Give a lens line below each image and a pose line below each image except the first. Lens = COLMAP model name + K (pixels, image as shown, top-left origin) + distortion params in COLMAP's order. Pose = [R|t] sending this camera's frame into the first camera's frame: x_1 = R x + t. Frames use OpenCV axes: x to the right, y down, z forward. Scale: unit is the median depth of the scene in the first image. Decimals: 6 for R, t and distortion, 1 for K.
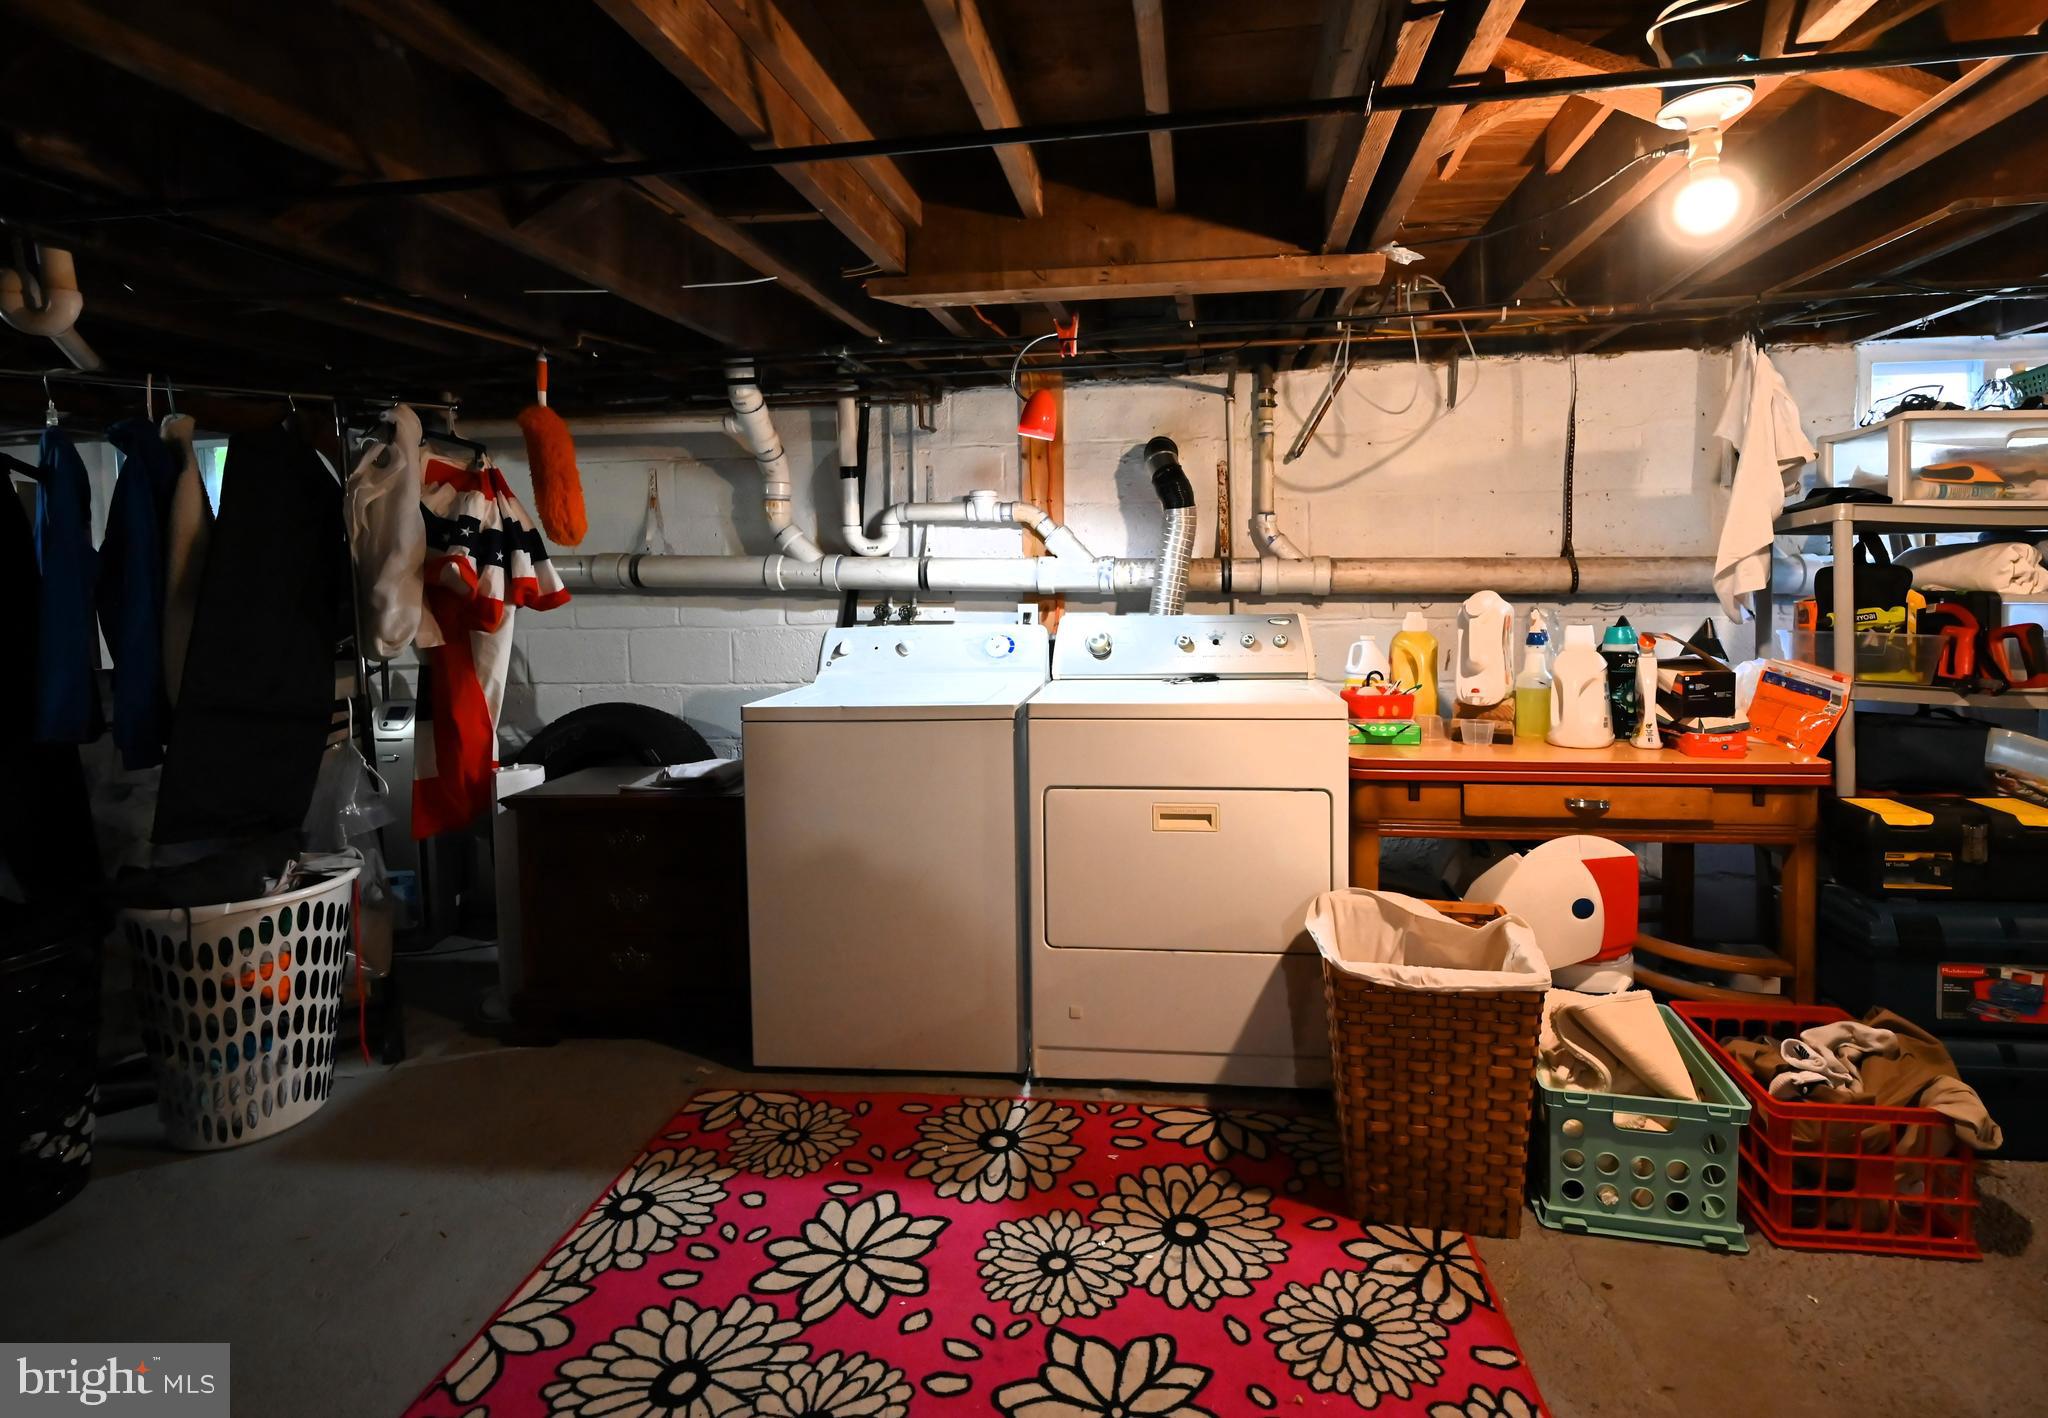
lens RADIAL K [[905.8, 0, 1020.8], [0, 905.8, 659.5], [0, 0, 1]] dist [-0.003275, -0.000318]
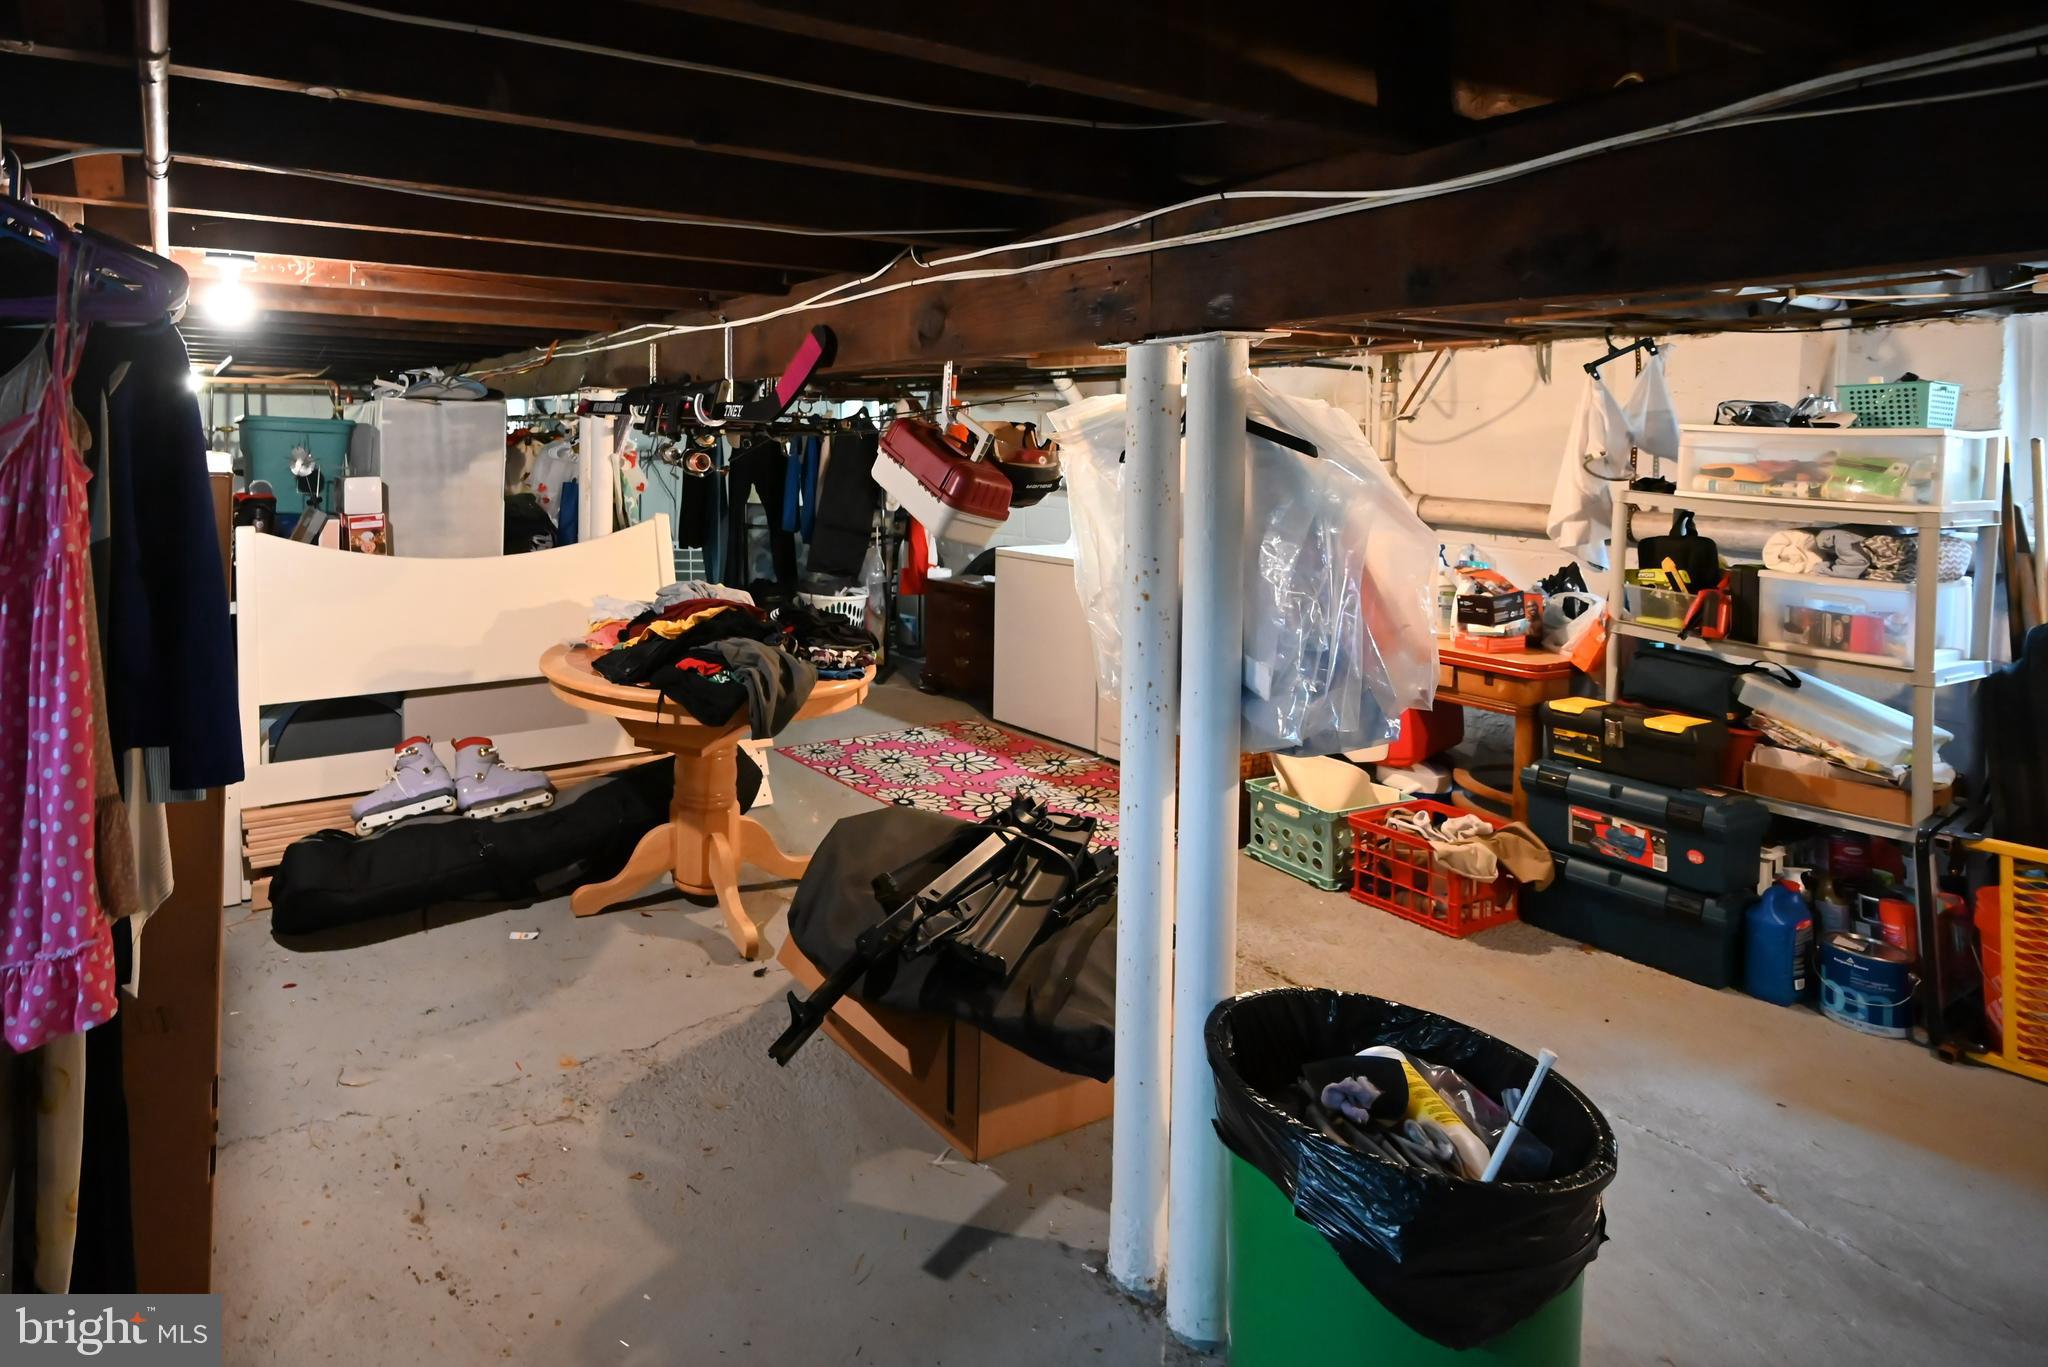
lens RADIAL K [[1143.7, 0, 1024.0], [0, 1143.7, 683.5], [0, 0, 1]] dist [0.002251, 0.000490]
pose [[0.752683, 0.184267, -0.632071, 1.452001], [-0.103763, 0.981238, 0.162495, -0.074700], [0.650154, -0.056722, 0.757682, -0.989200]]
